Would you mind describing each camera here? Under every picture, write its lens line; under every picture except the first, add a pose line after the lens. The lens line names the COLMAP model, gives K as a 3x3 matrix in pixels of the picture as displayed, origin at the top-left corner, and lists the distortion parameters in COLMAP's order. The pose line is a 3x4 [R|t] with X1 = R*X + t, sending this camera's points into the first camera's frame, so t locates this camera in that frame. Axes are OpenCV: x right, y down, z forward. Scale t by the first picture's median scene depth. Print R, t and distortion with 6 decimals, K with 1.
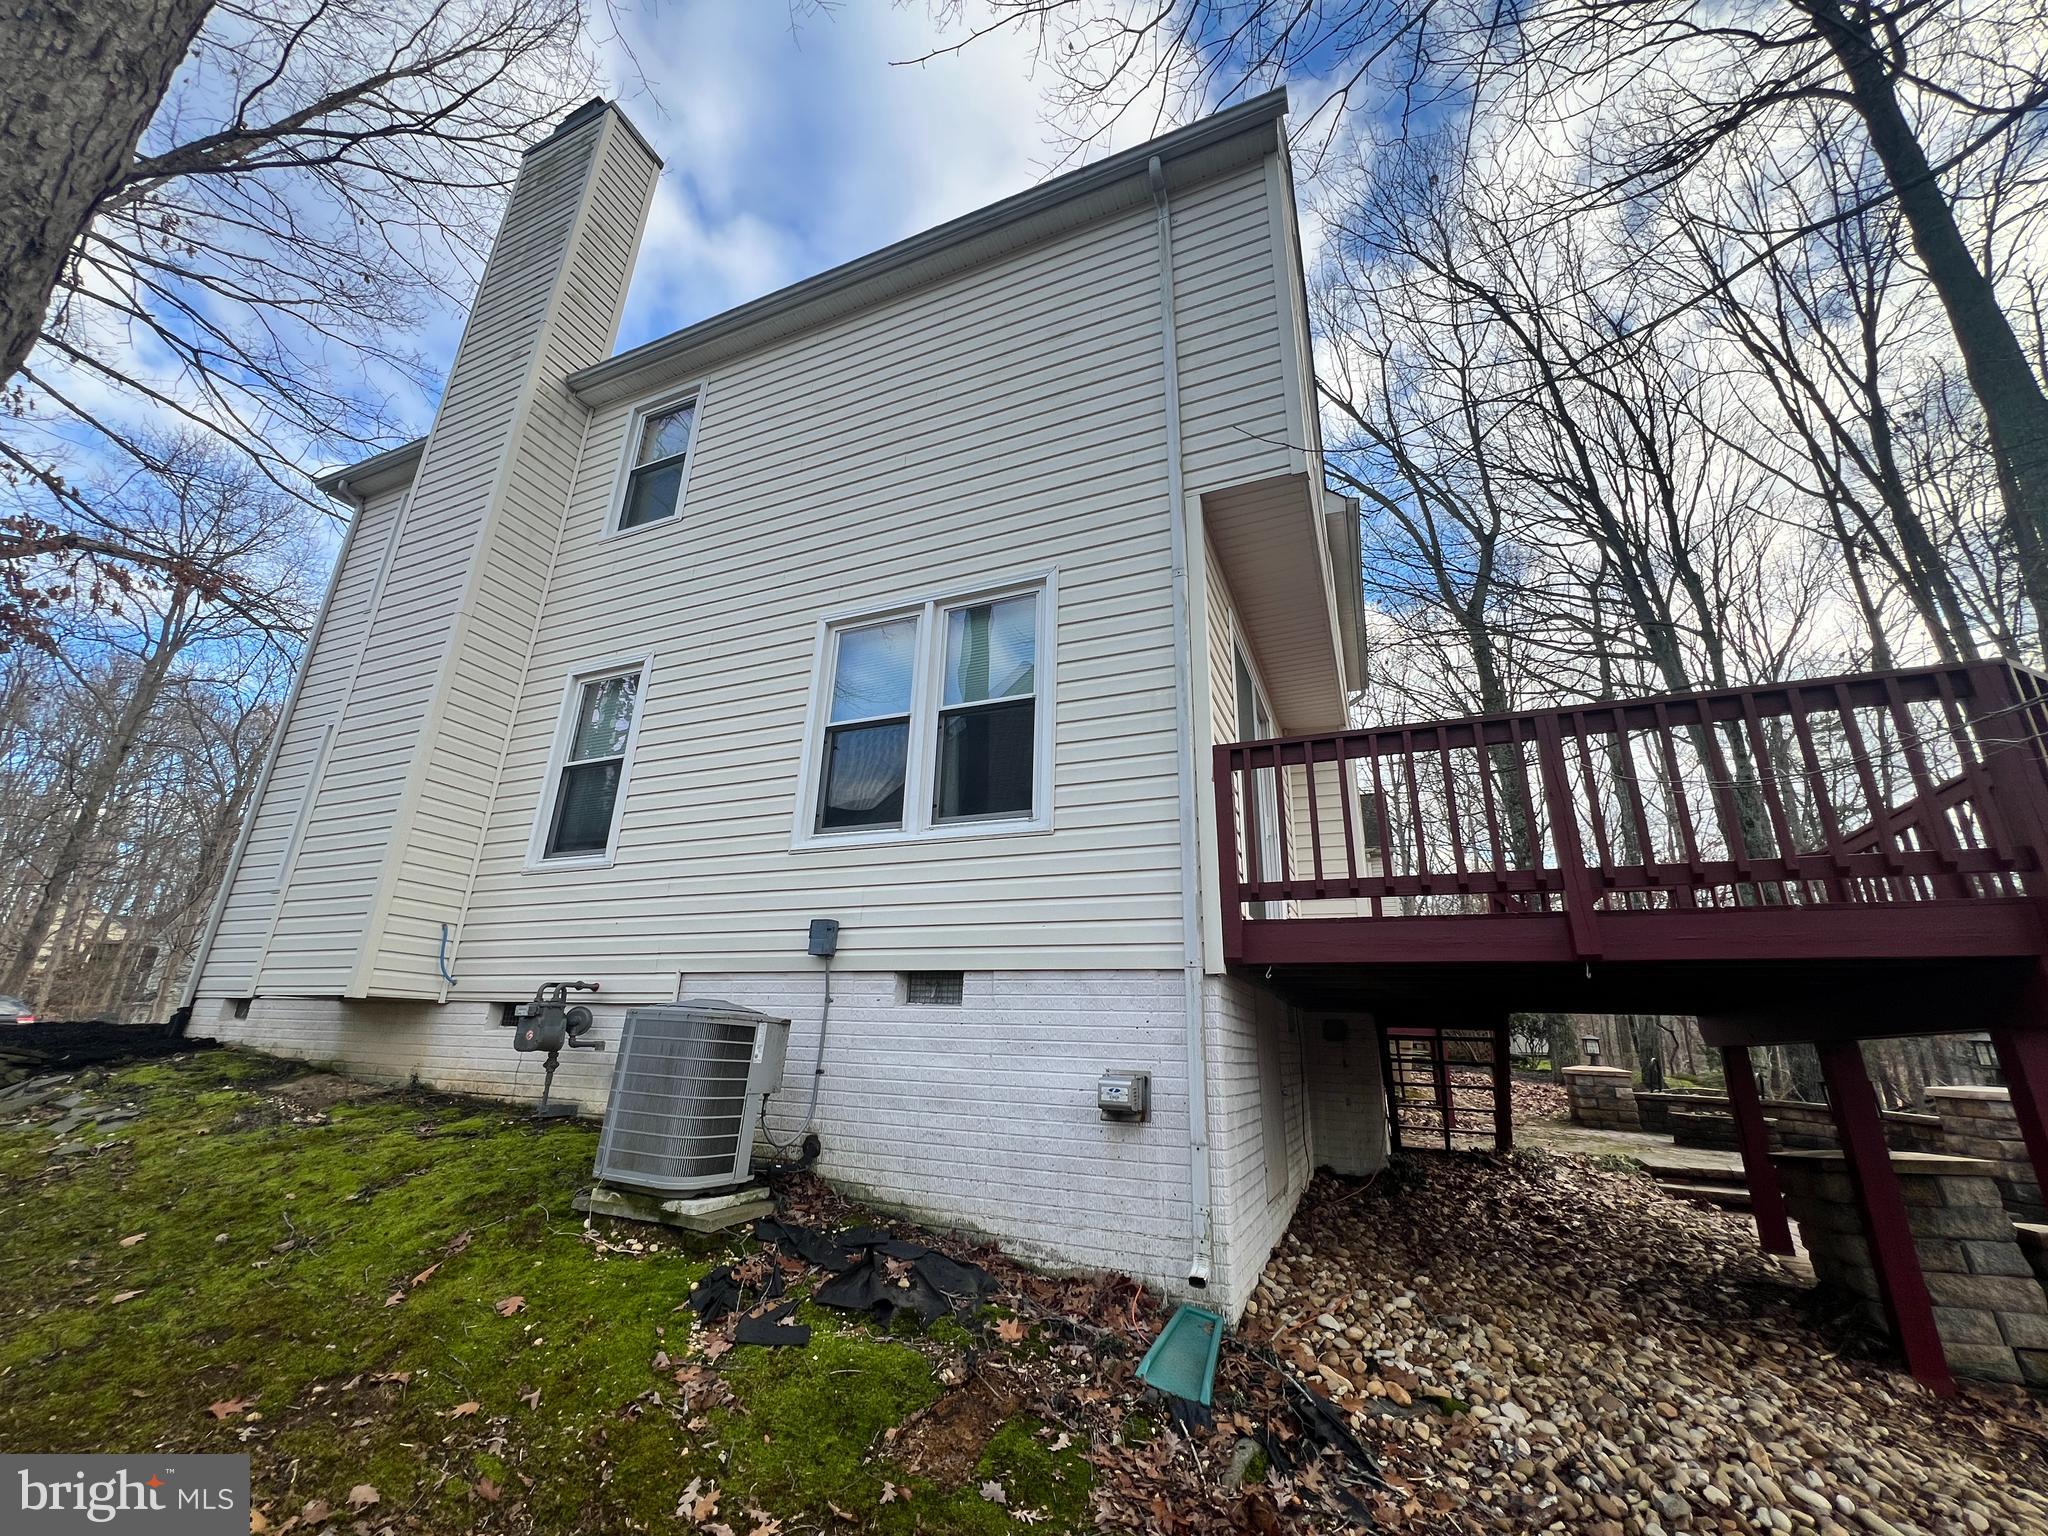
lens RADIAL K [[822.1, 0, 1021.5], [0, 822.1, 763.9], [0, 0, 1]] dist [-0.001509, 0.000460]
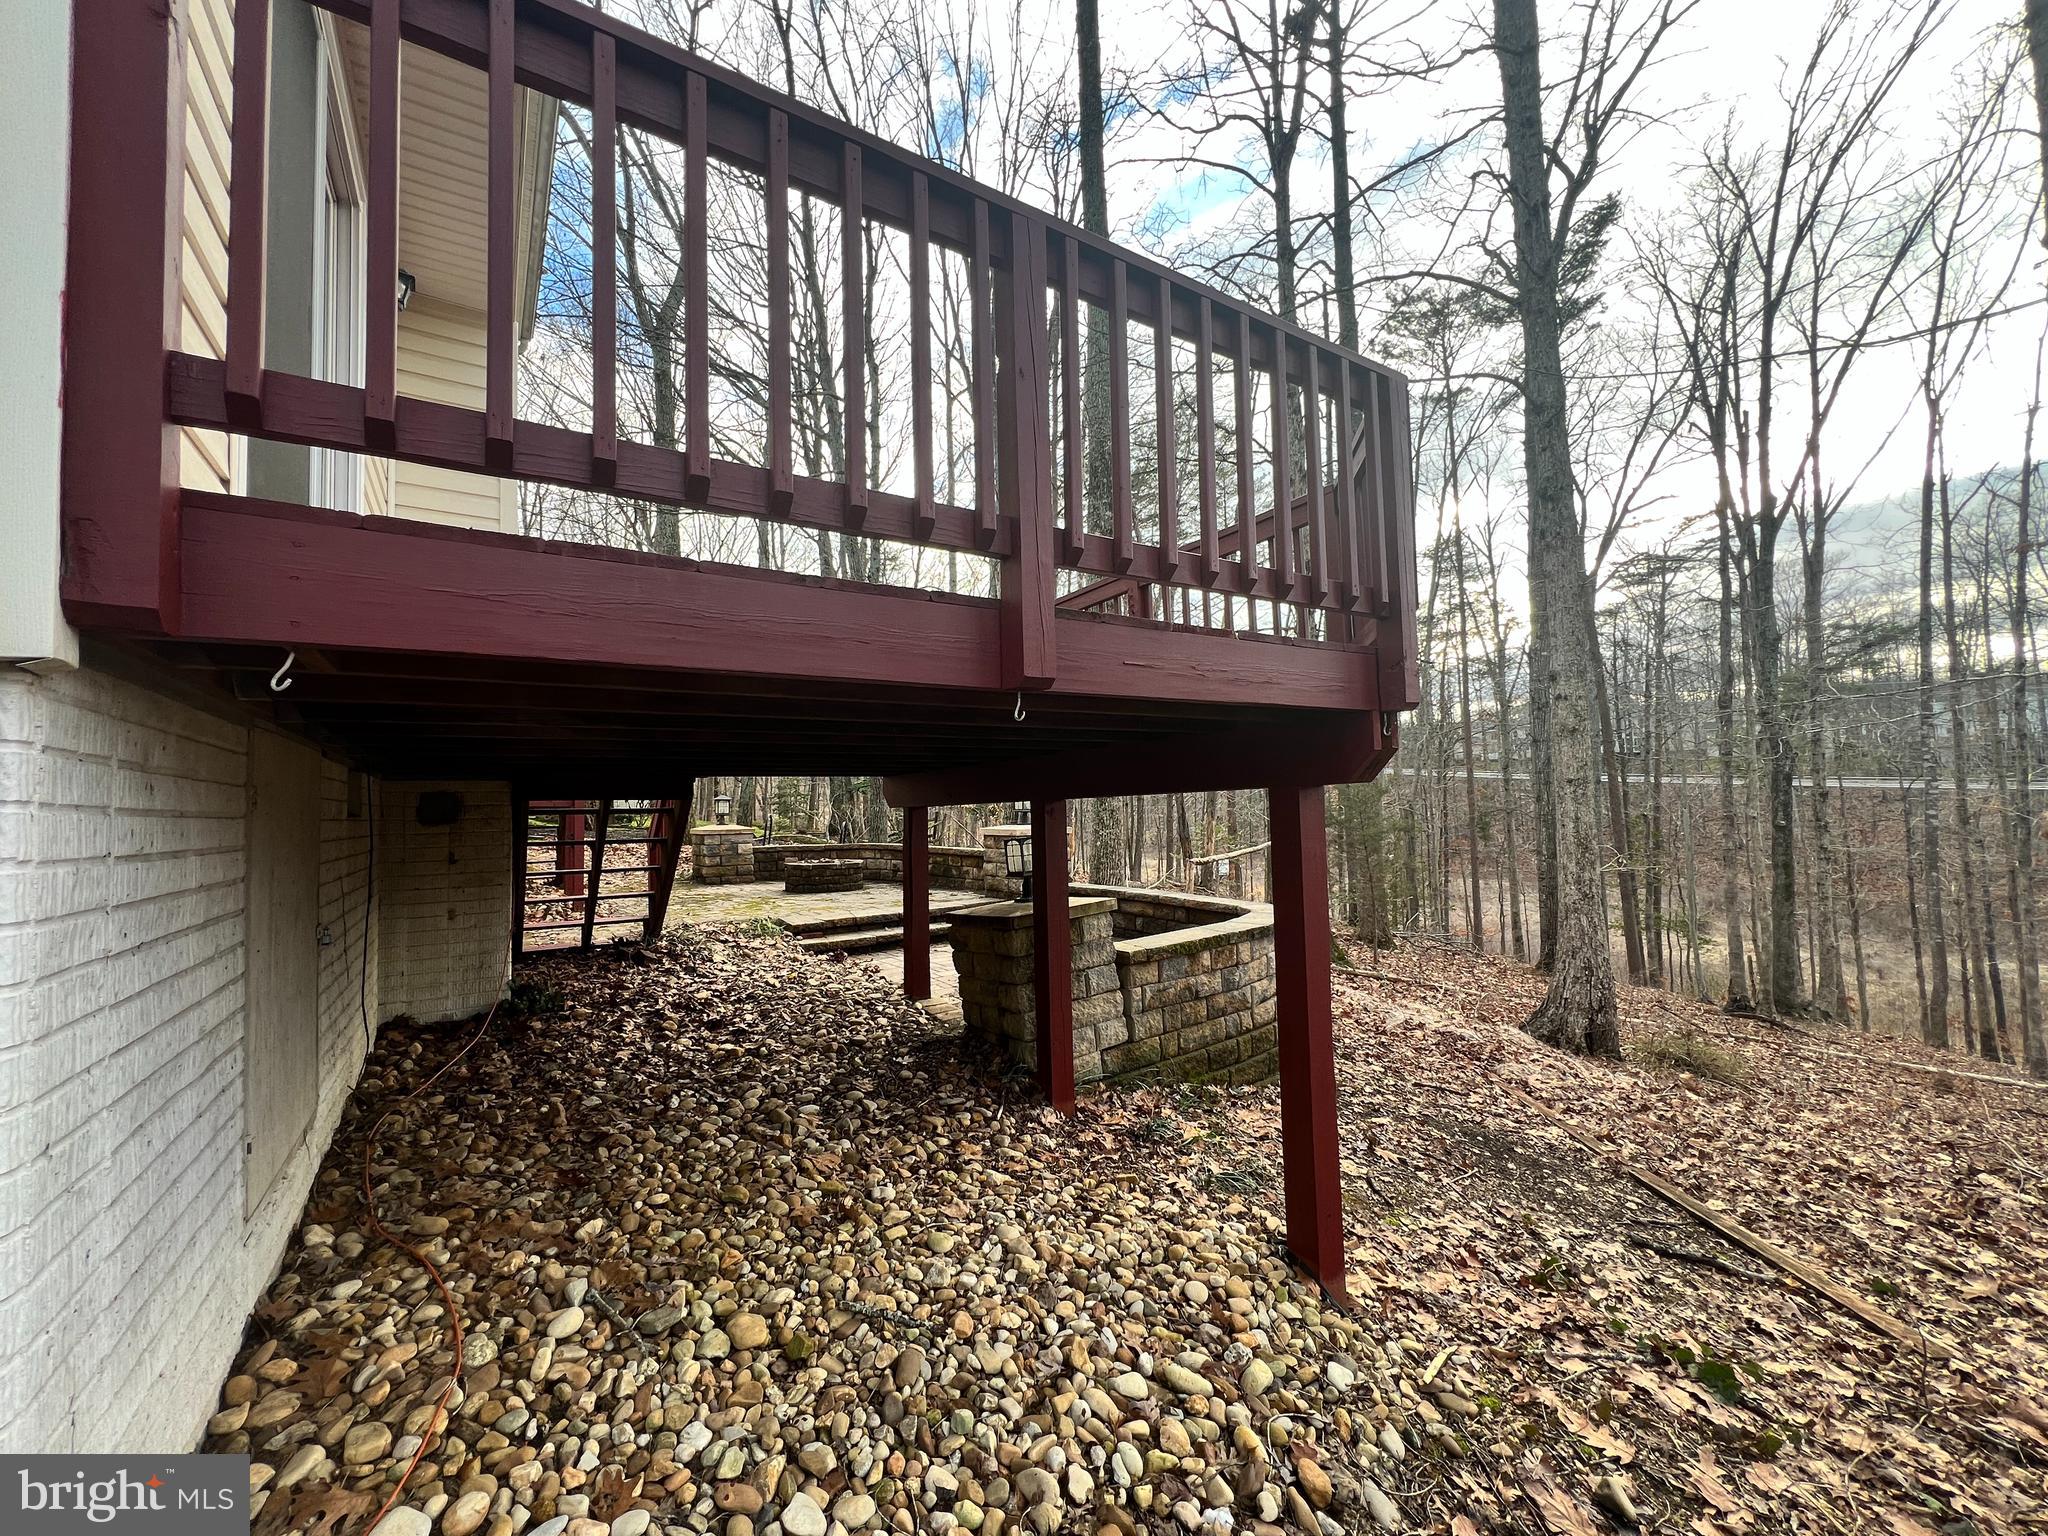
lens RADIAL K [[822.1, 0, 1021.5], [0, 822.1, 763.9], [0, 0, 1]] dist [-0.001509, 0.000460]
pose [[0.552091, -0.006703, 0.833757, 0.123297], [-0.225205, 0.961602, 0.156855, 0.109199], [-0.802794, -0.274365, 0.529382, 0.379798]]
